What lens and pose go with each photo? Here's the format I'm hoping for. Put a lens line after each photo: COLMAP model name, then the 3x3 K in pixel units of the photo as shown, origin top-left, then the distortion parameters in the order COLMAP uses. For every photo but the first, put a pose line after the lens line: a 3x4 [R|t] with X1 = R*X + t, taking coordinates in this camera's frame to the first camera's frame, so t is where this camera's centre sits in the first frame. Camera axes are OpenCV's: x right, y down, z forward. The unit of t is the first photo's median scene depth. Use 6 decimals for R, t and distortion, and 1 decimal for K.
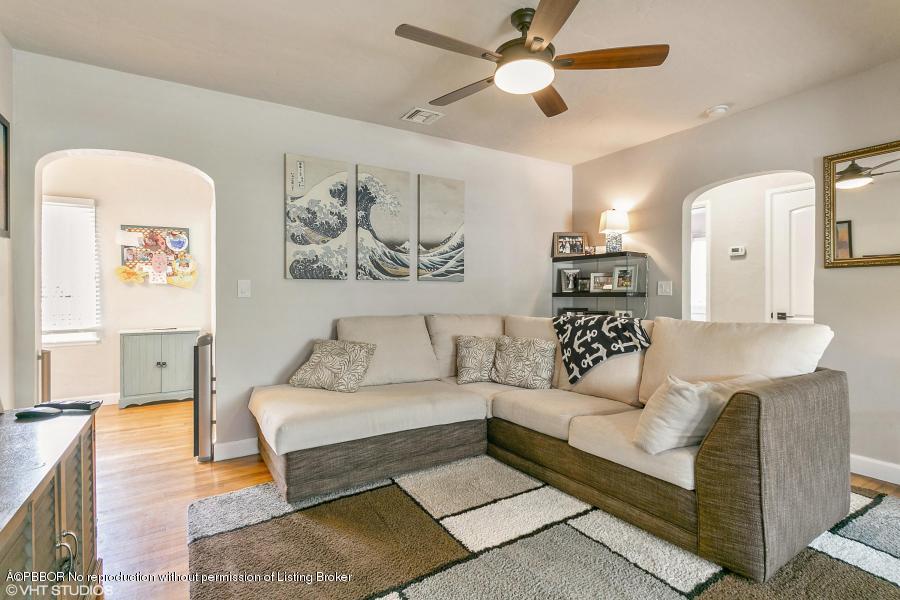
lens RADIAL K [[435.8, 0, 454.2], [0, 435.8, 297.1], [0, 0, 1]] dist [0.004433, 0.000314]
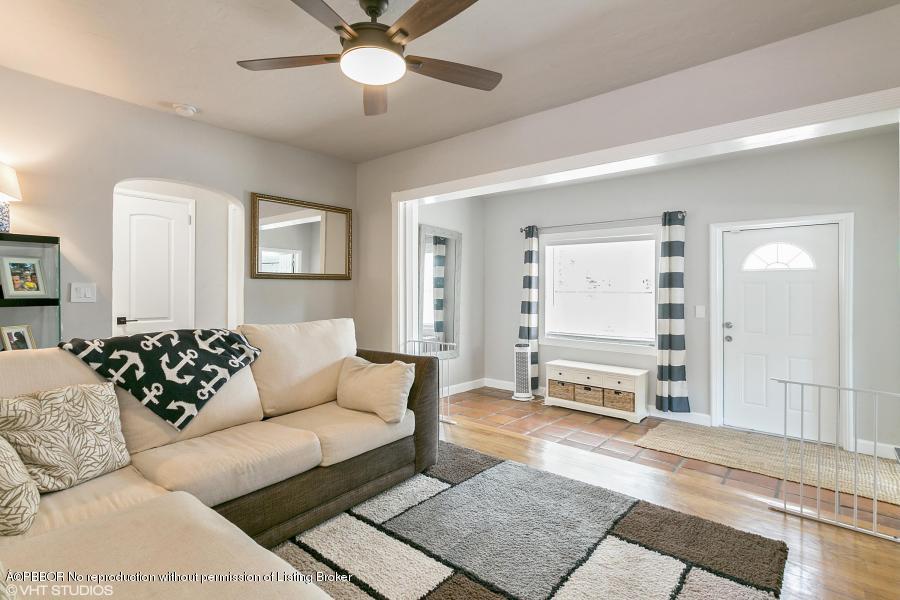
lens RADIAL K [[435.8, 0, 454.4], [0, 435.8, 293.1], [0, 0, 1]] dist [0.004433, 0.000314]
pose [[-0.319967, -0.000941, 0.947428, -0.567777], [0.008513, 0.999956, 0.003868, -0.022156], [-0.947390, 0.009304, -0.319945, 0.849869]]
